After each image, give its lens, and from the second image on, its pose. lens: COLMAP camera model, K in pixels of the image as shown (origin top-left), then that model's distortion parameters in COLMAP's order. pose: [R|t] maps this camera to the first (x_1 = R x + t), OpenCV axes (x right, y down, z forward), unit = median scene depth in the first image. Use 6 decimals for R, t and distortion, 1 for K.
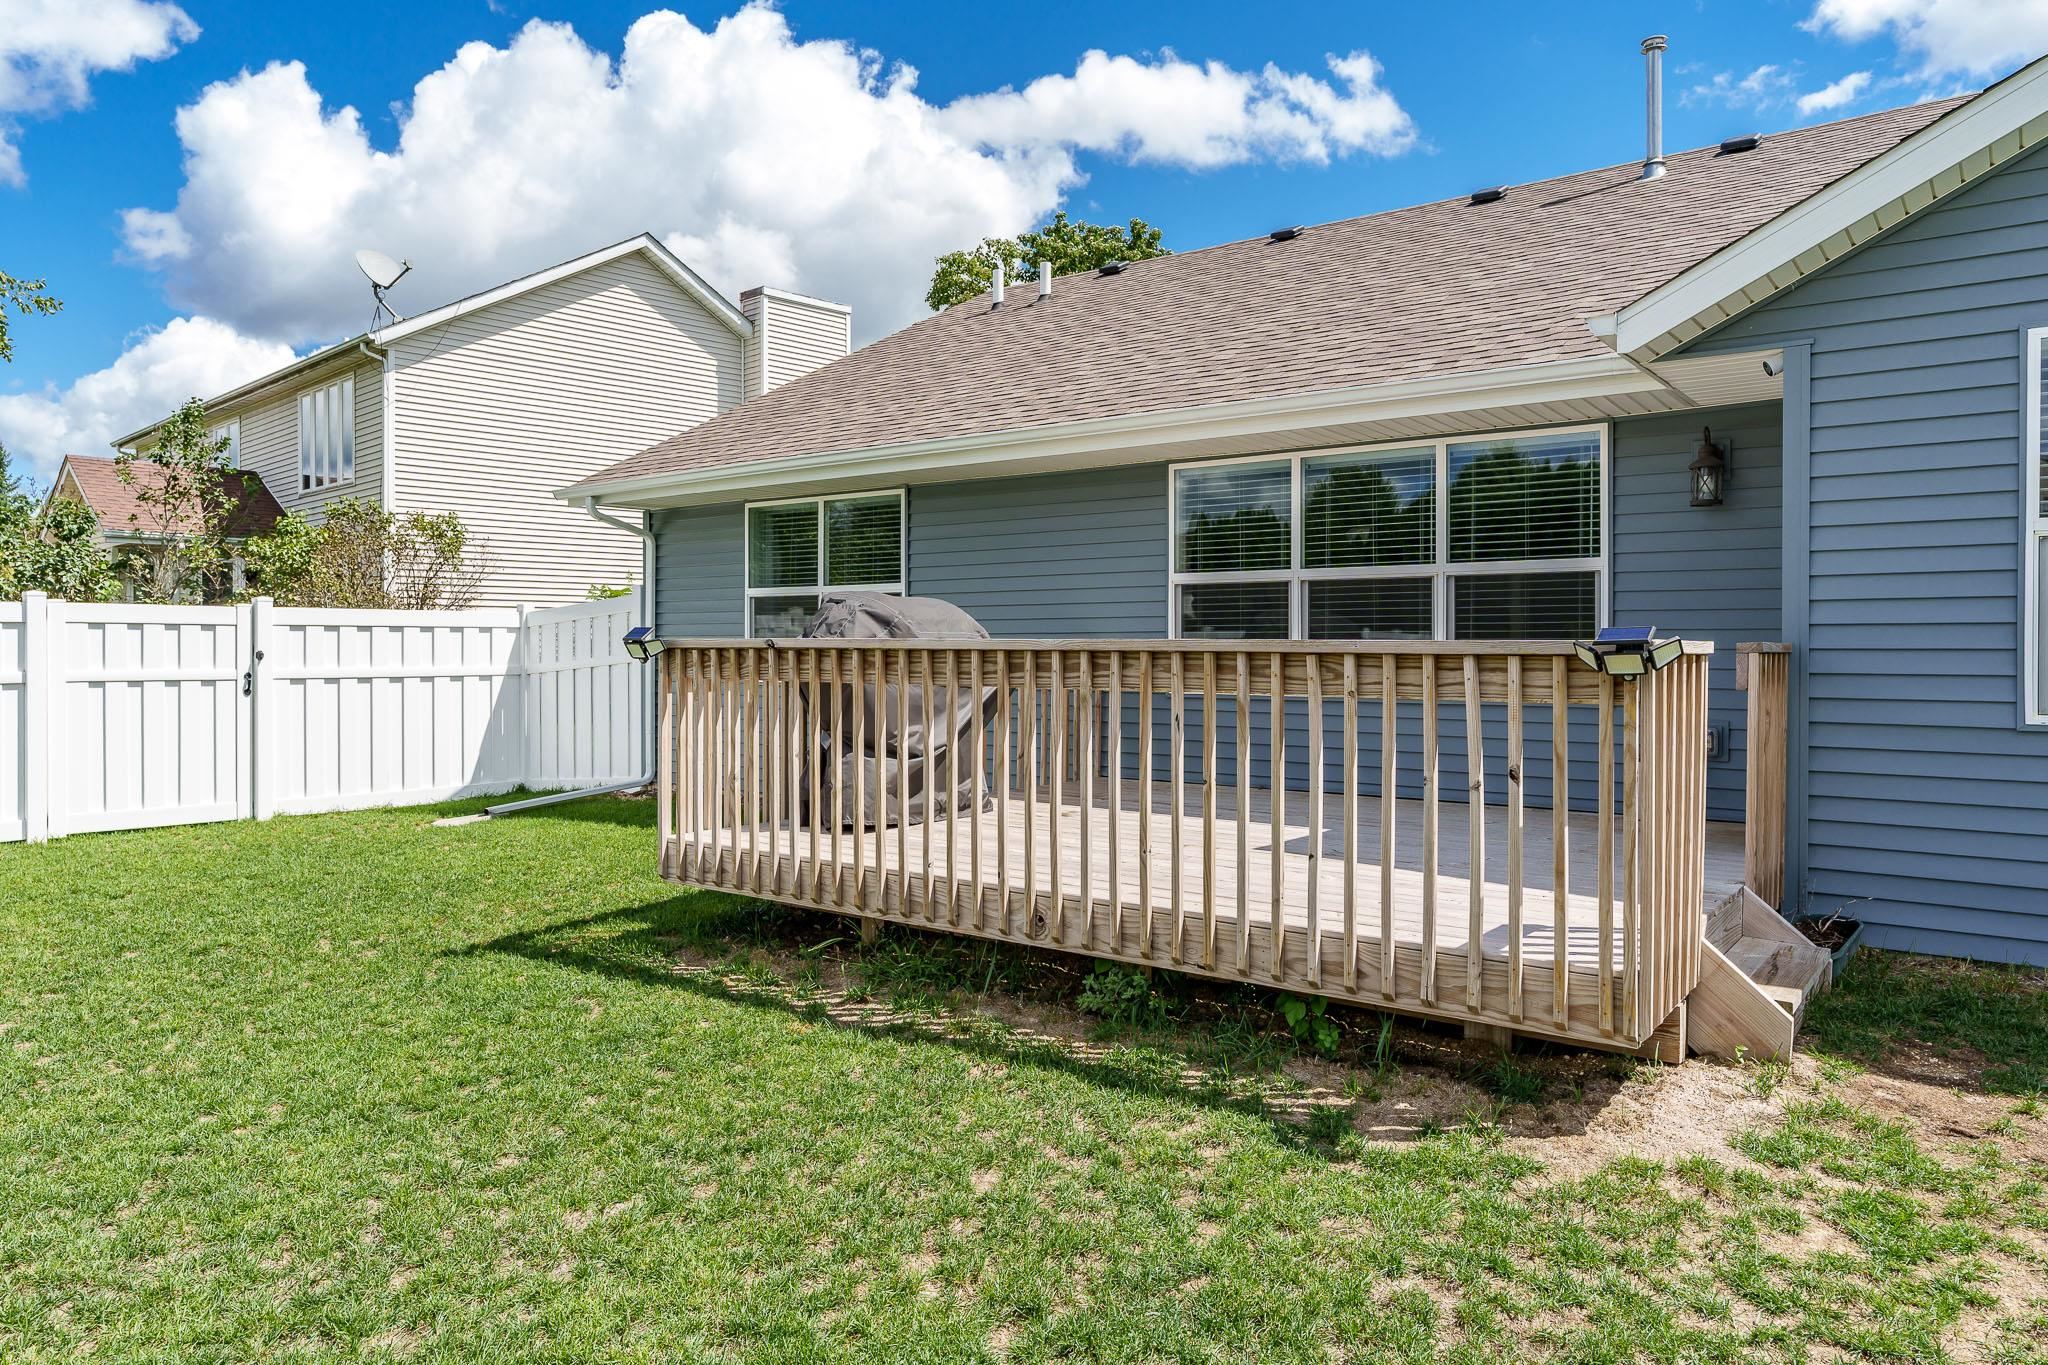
lens RADIAL K [[1579.6, 0, 1001.0], [0, 1579.6, 668.5], [0, 0, 1]] dist [0.004172, 0.002370]
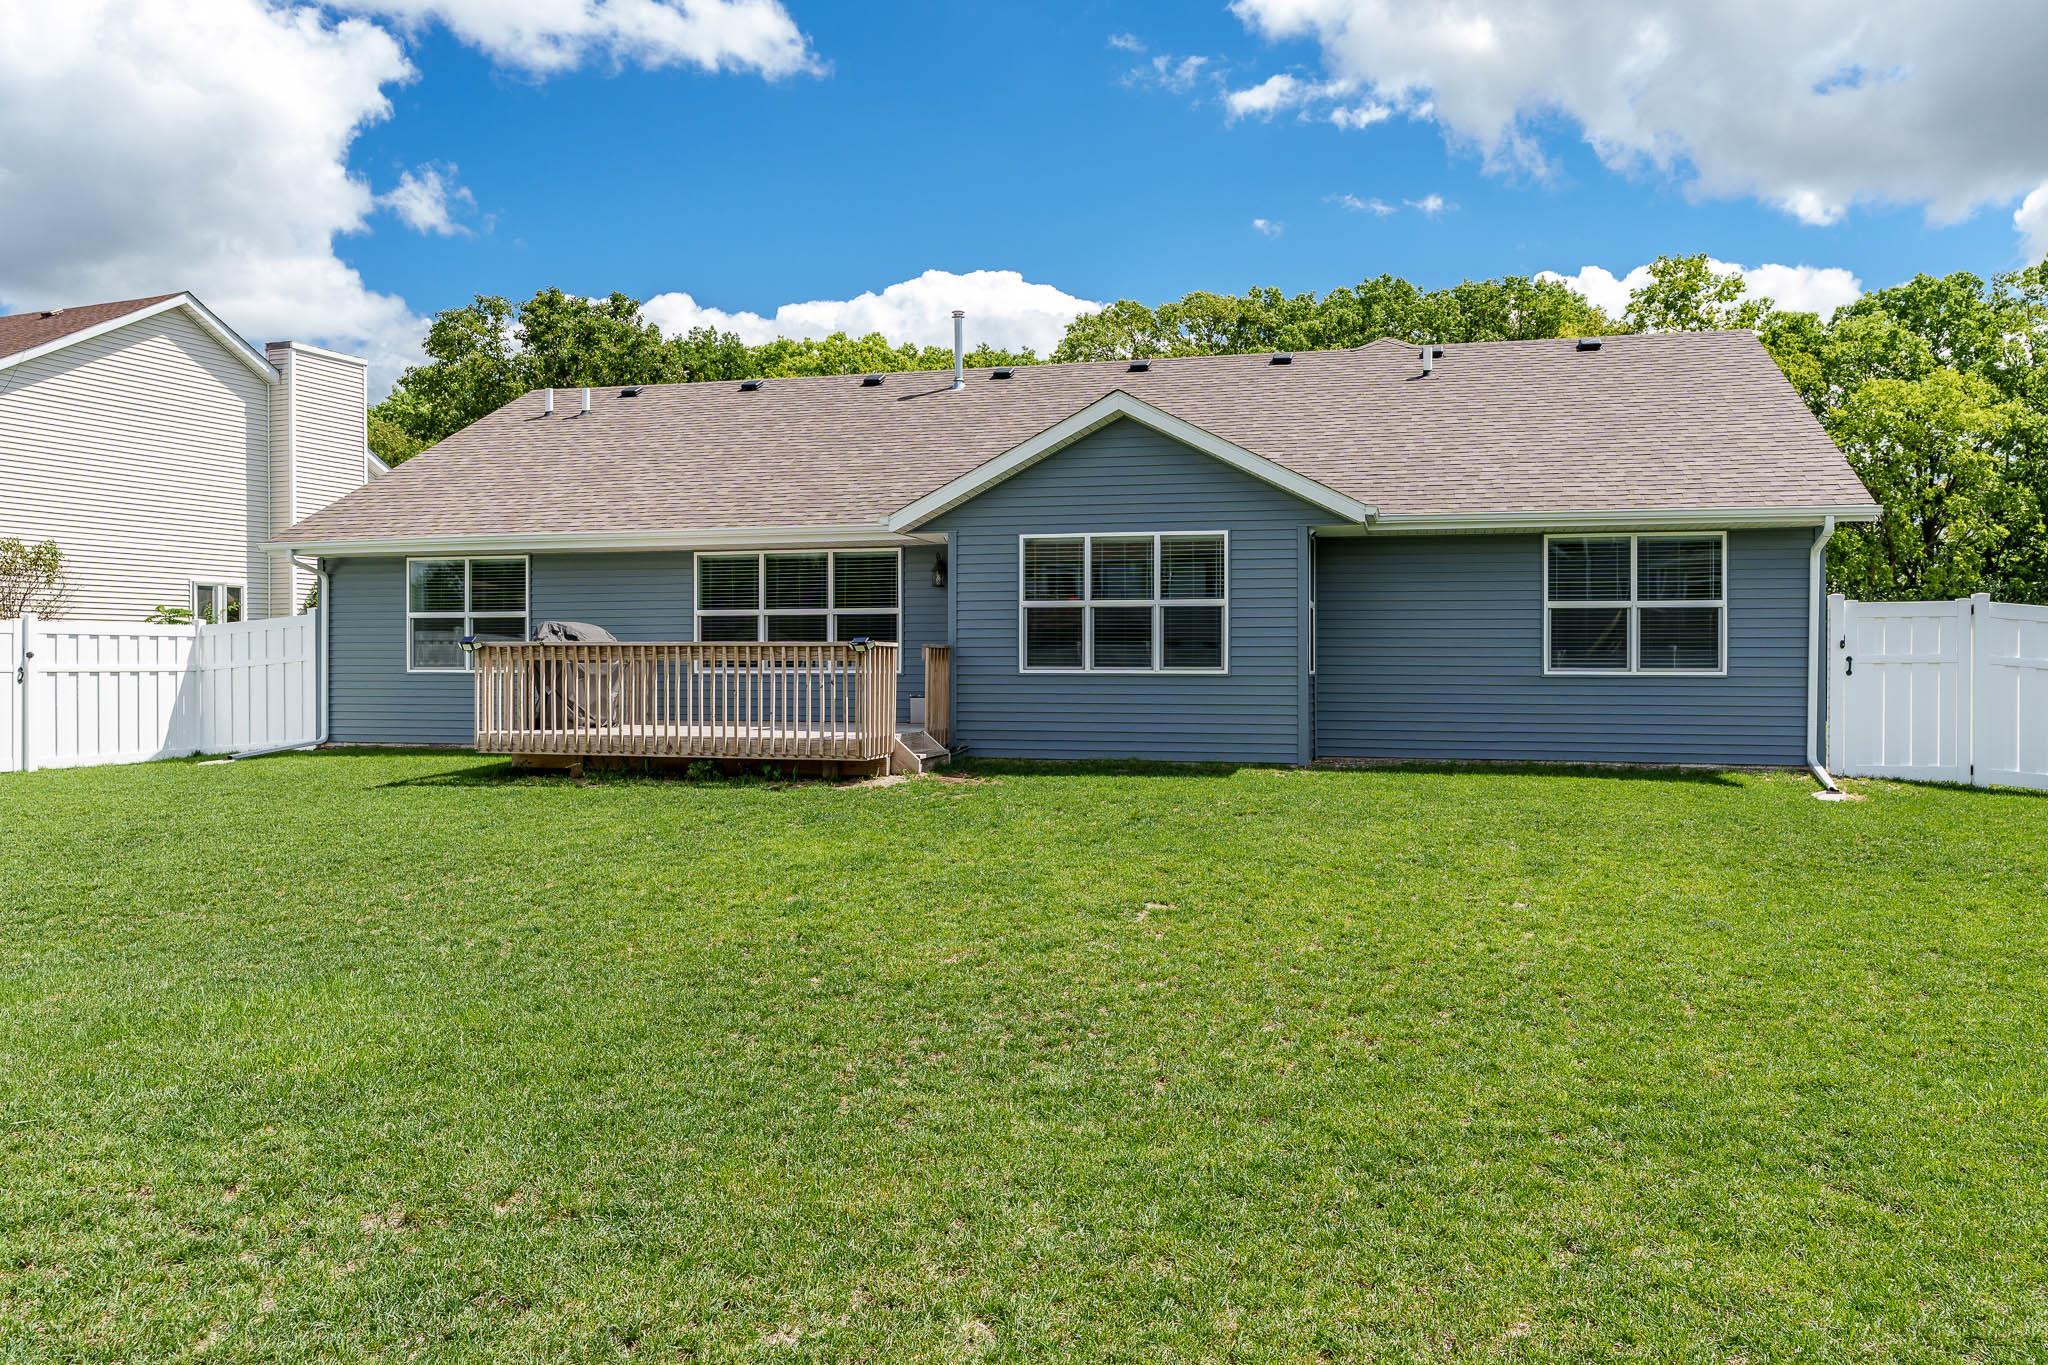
lens RADIAL K [[1579.6, 0, 1001.0], [0, 1579.6, 668.5], [0, 0, 1]] dist [0.004172, 0.002370]
pose [[0.941757, -0.001015, 0.336292, -0.157397], [0.003980, 0.999959, -0.008129, 0.022884], [-0.336270, 0.008994, 0.941723, -0.772689]]
